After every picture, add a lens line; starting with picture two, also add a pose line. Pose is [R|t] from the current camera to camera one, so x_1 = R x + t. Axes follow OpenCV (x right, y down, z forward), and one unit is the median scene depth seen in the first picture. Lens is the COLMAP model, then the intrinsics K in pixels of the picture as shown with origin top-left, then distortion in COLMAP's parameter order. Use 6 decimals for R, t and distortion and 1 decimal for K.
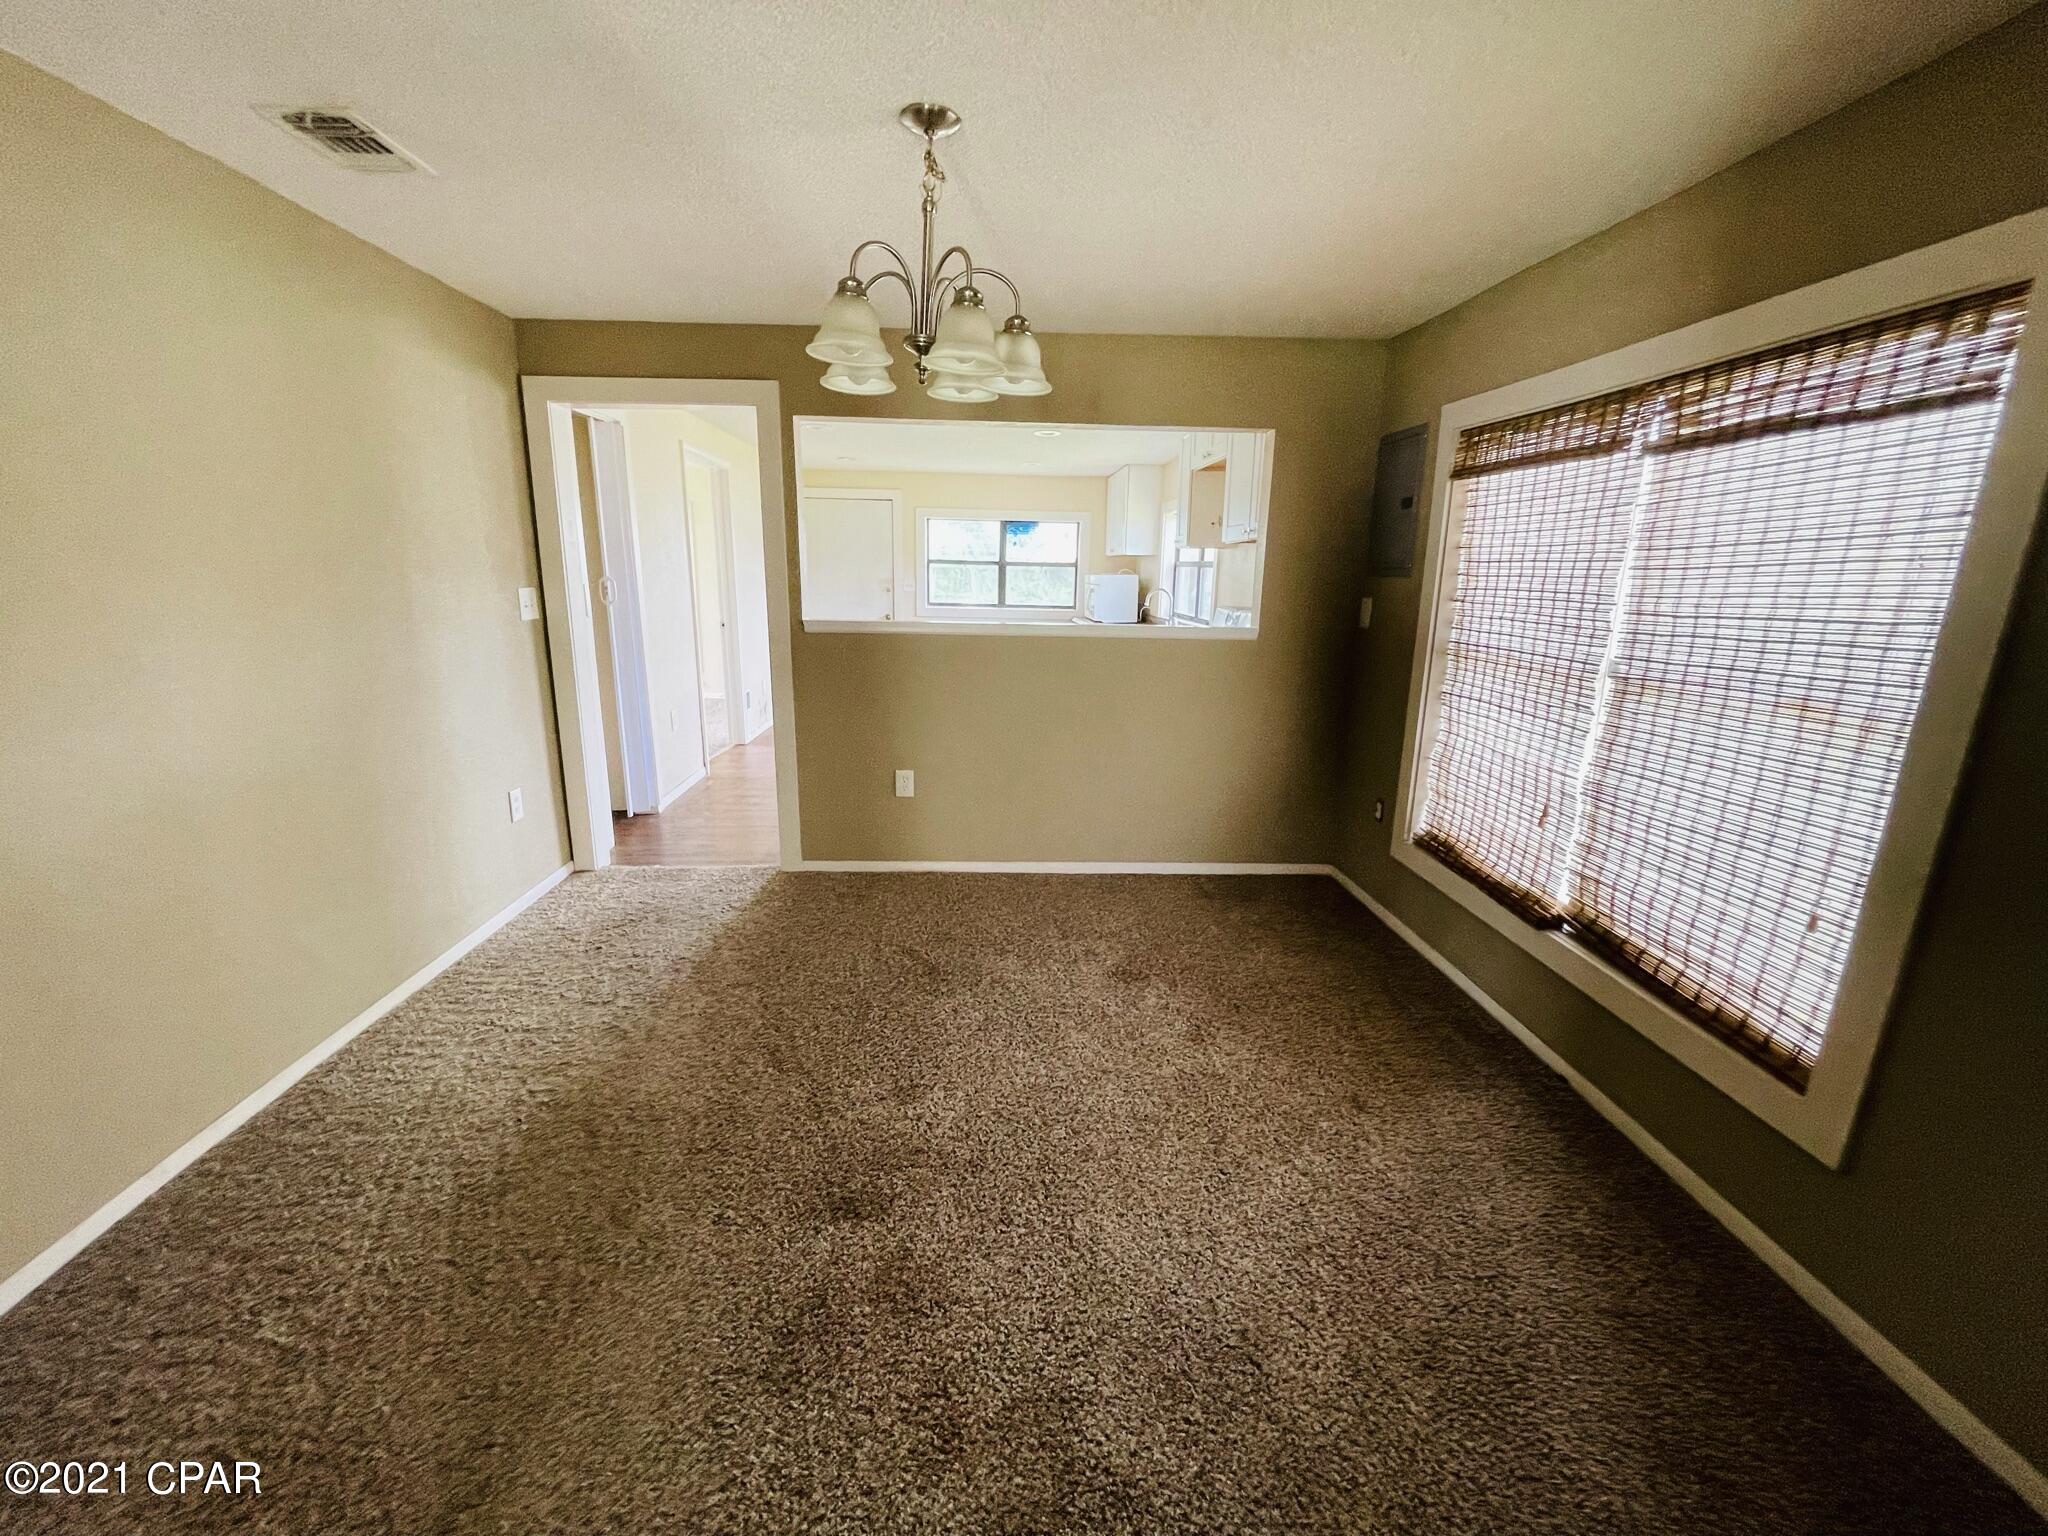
lens RADIAL K [[826.6, 0, 1029.3], [0, 826.6, 759.2], [0, 0, 1]] dist [-0.003113, 0.001357]
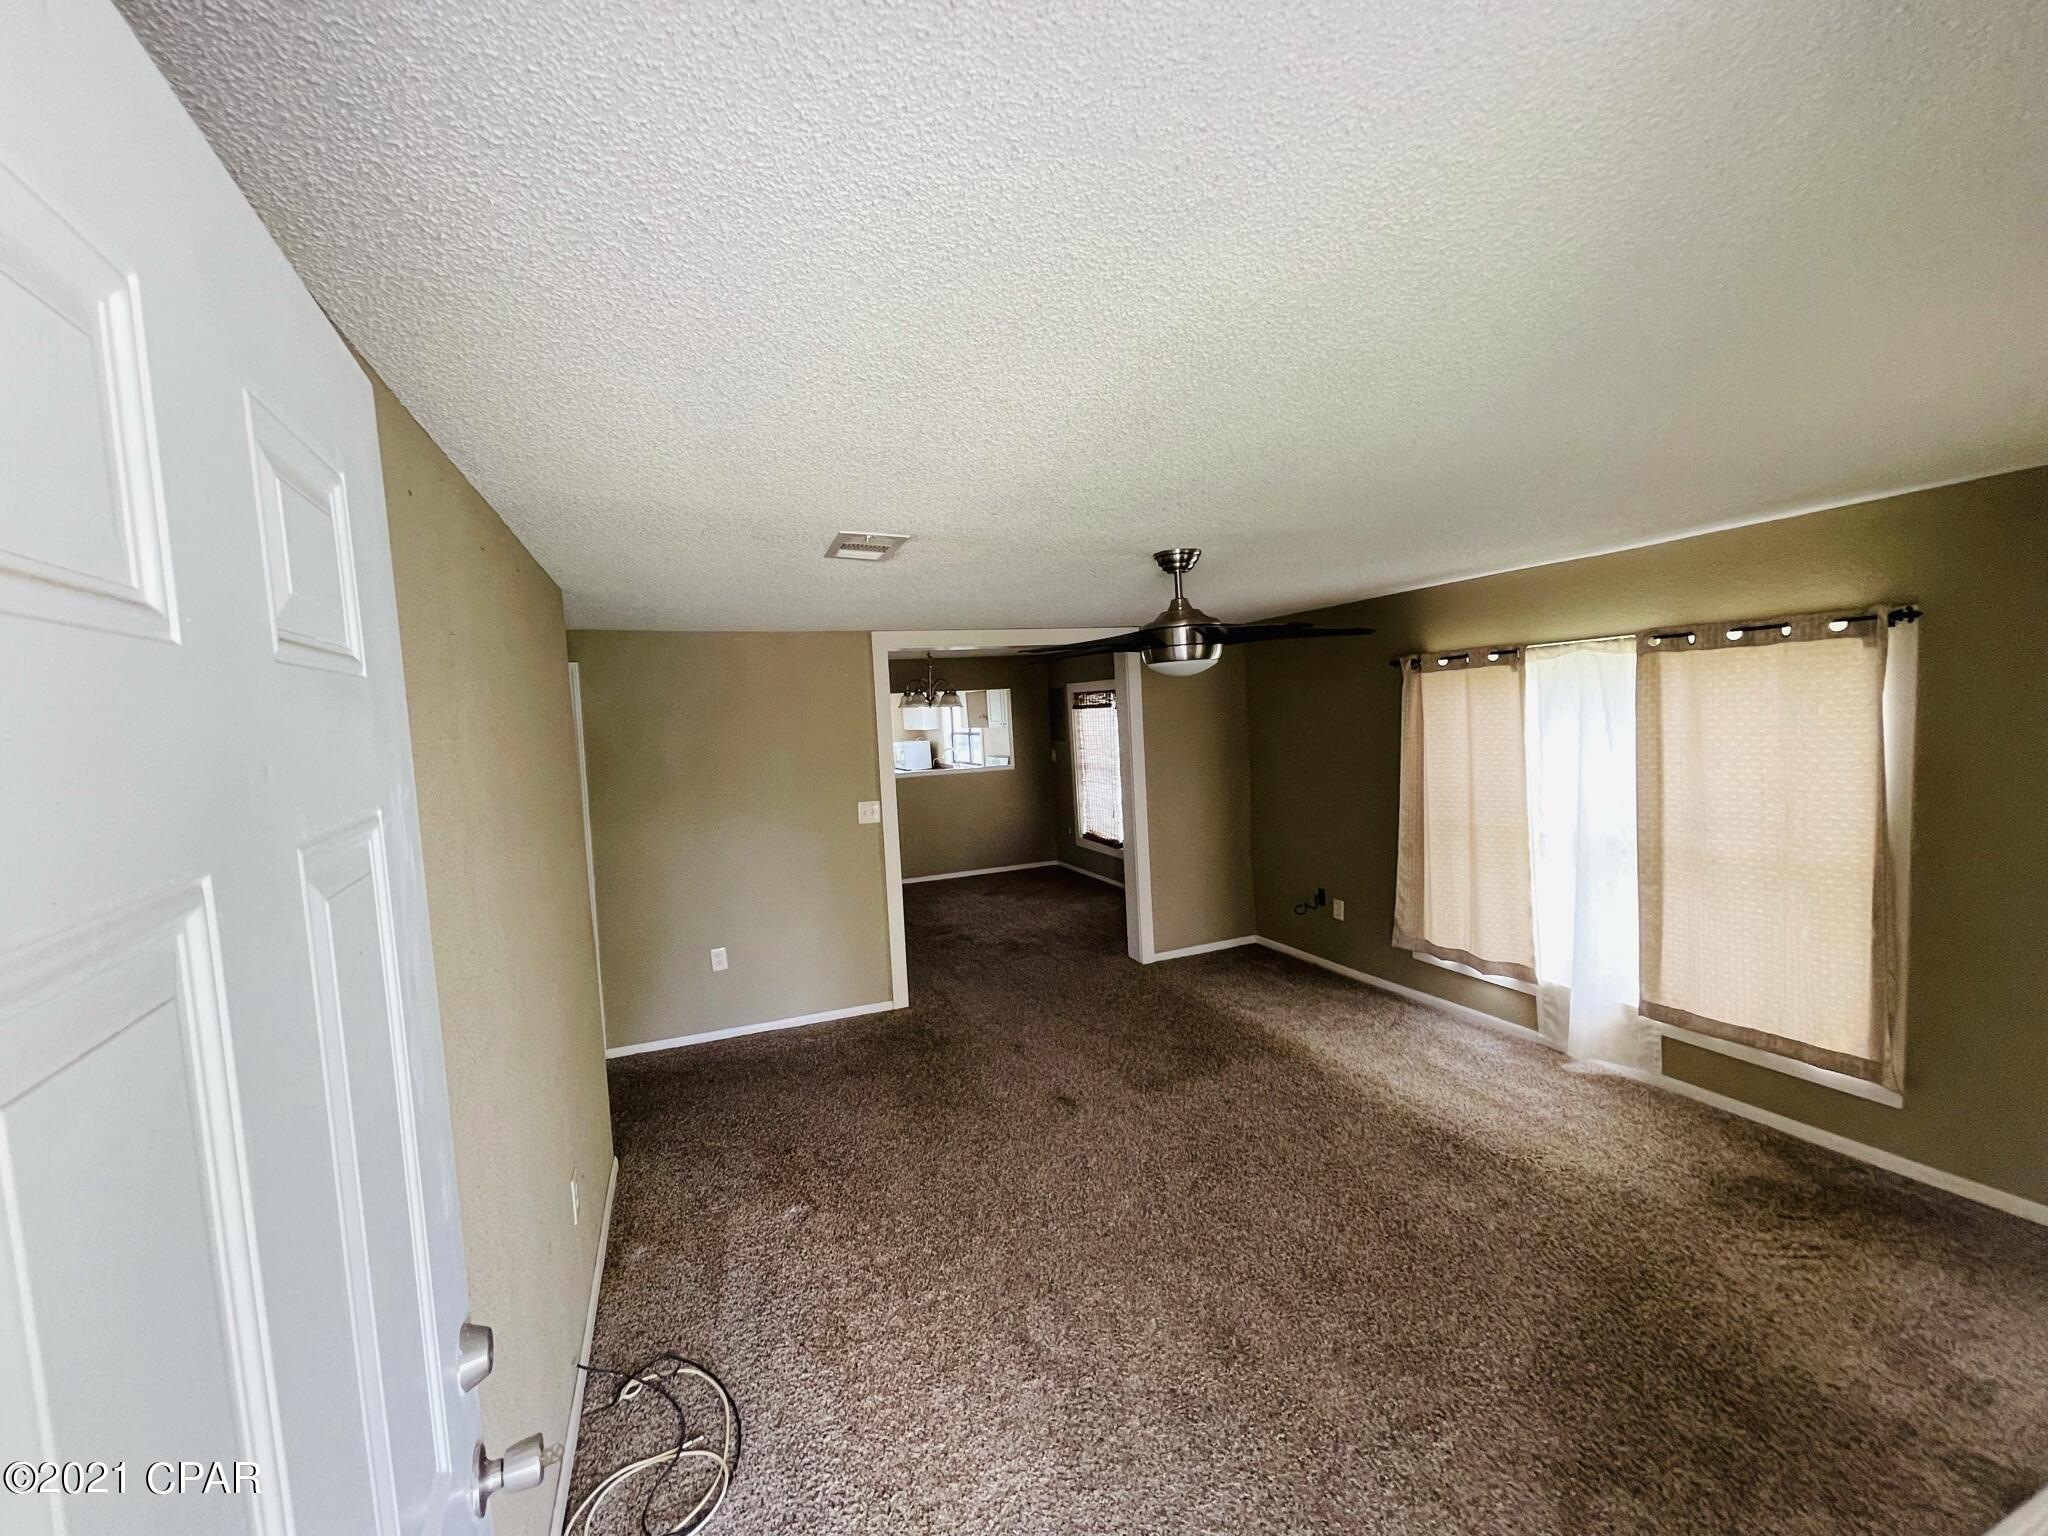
lens RADIAL K [[826.6, 0, 1014.0], [0, 826.6, 764.4], [0, 0, 1]] dist [-0.003113, 0.001357]
pose [[0.946878, -0.091327, 0.308354, -0.436764], [0.142271, 0.978857, -0.146964, 0.183943], [-0.288413, 0.183027, 0.939851, -1.187752]]
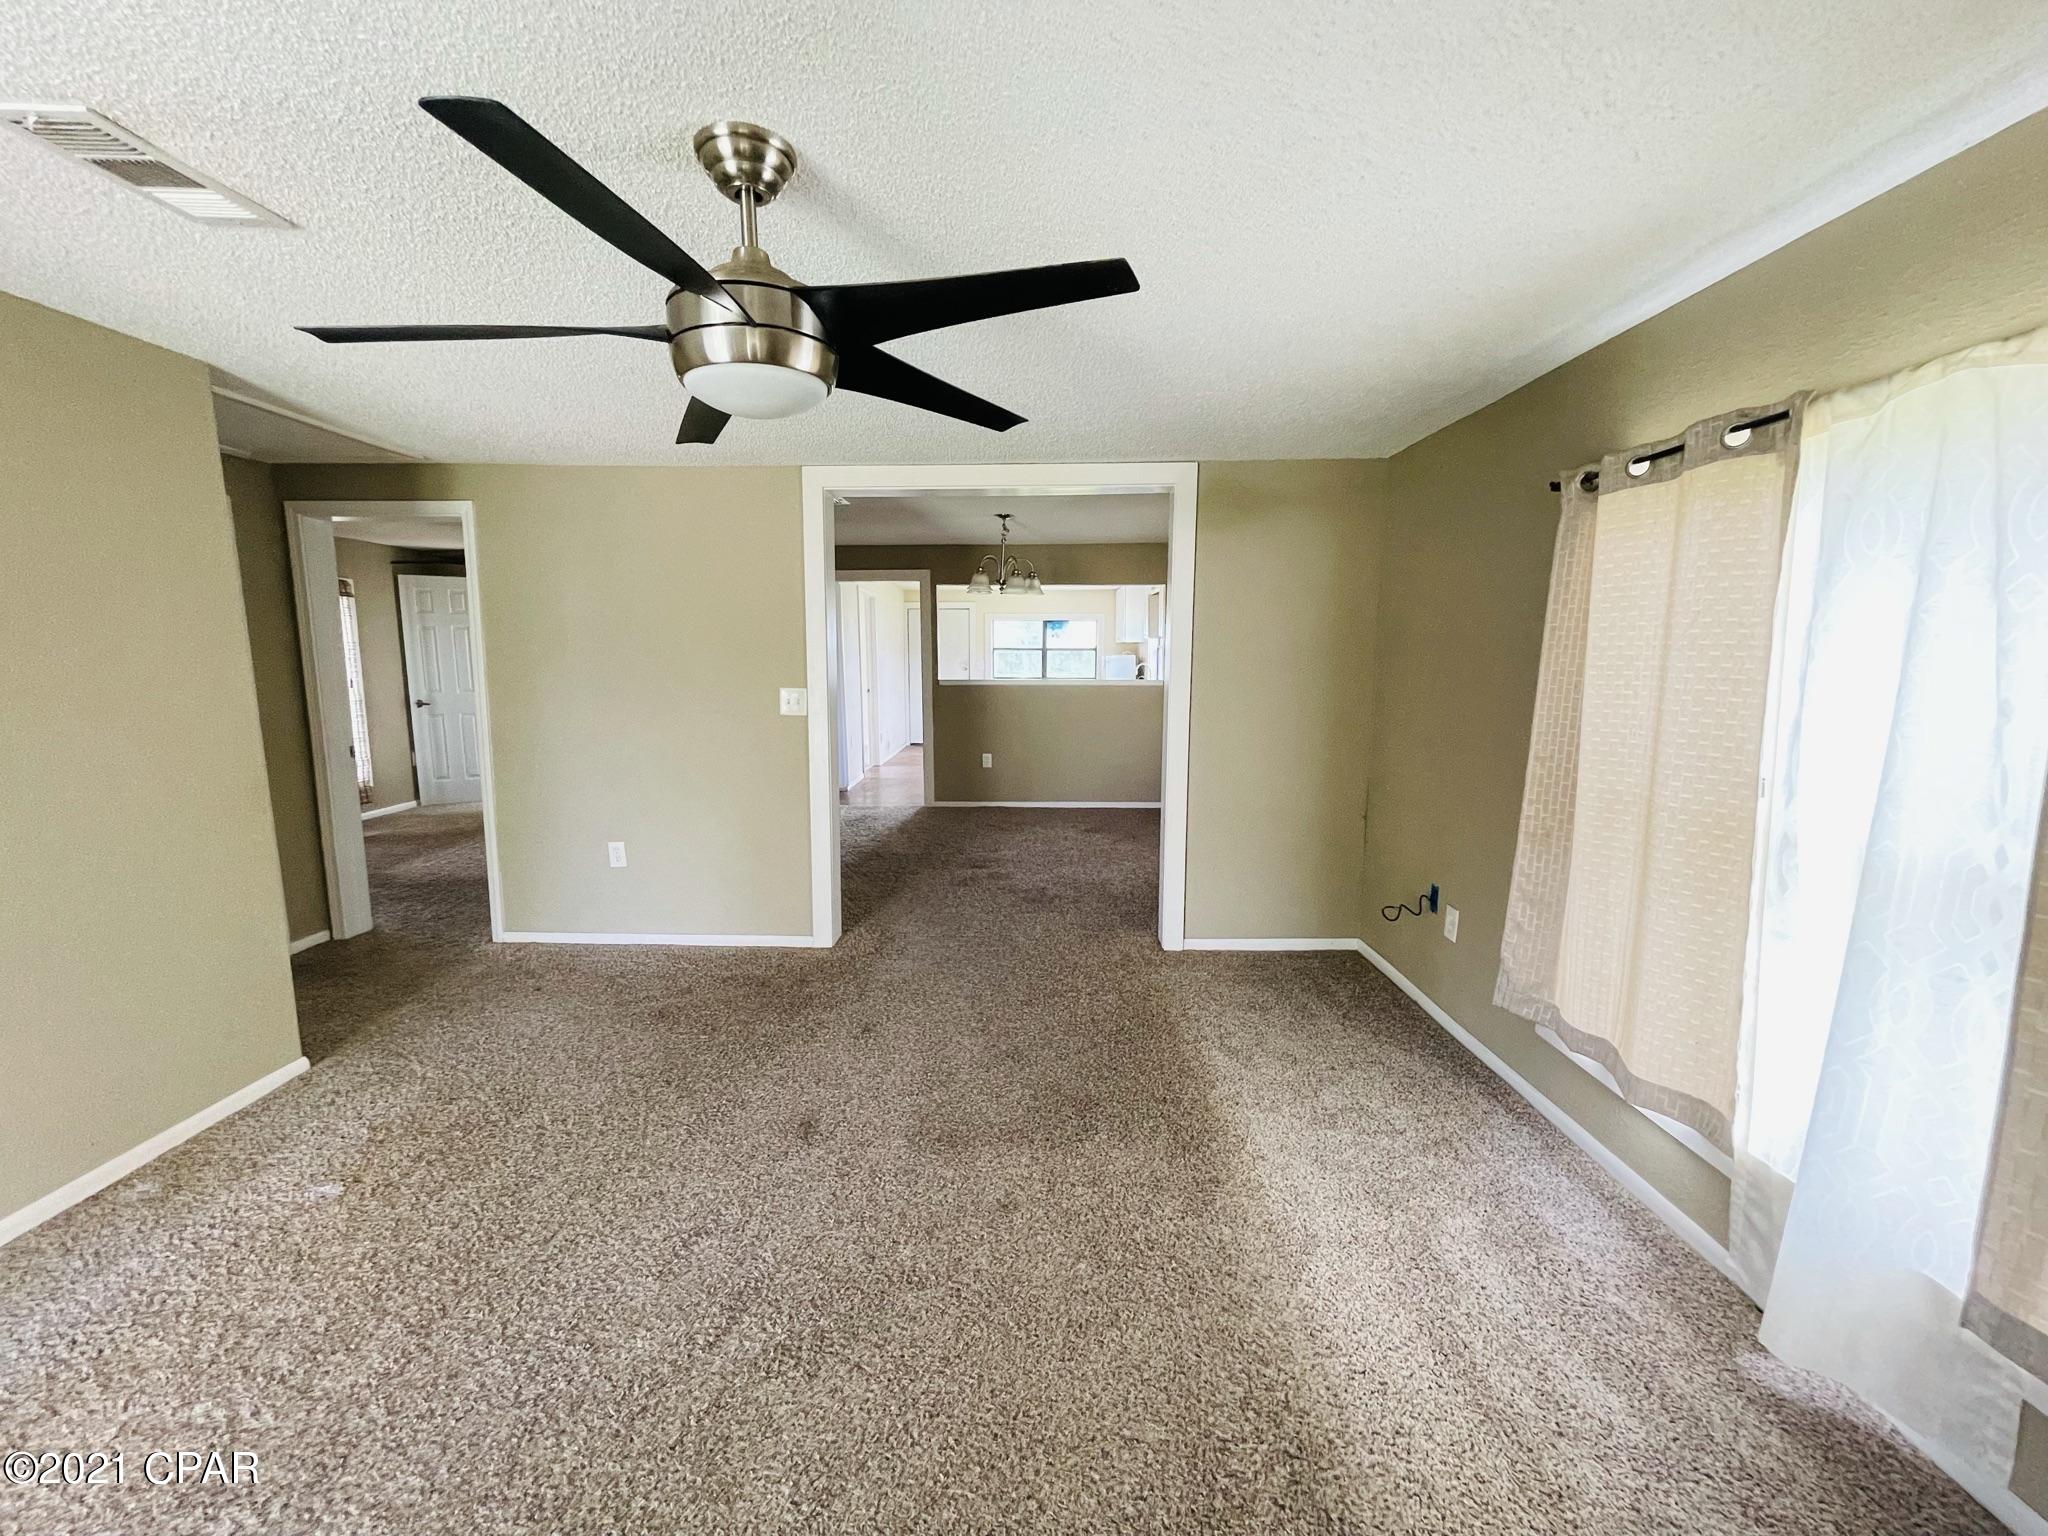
lens RADIAL K [[826.6, 0, 1025.0], [0, 826.6, 762.5], [0, 0, 1]] dist [-0.003113, 0.001357]
pose [[0.997335, -0.010946, -0.072137, 0.077658], [0.004012, 0.995414, -0.095580, 0.209819], [0.072853, 0.095036, 0.992804, -0.896572]]
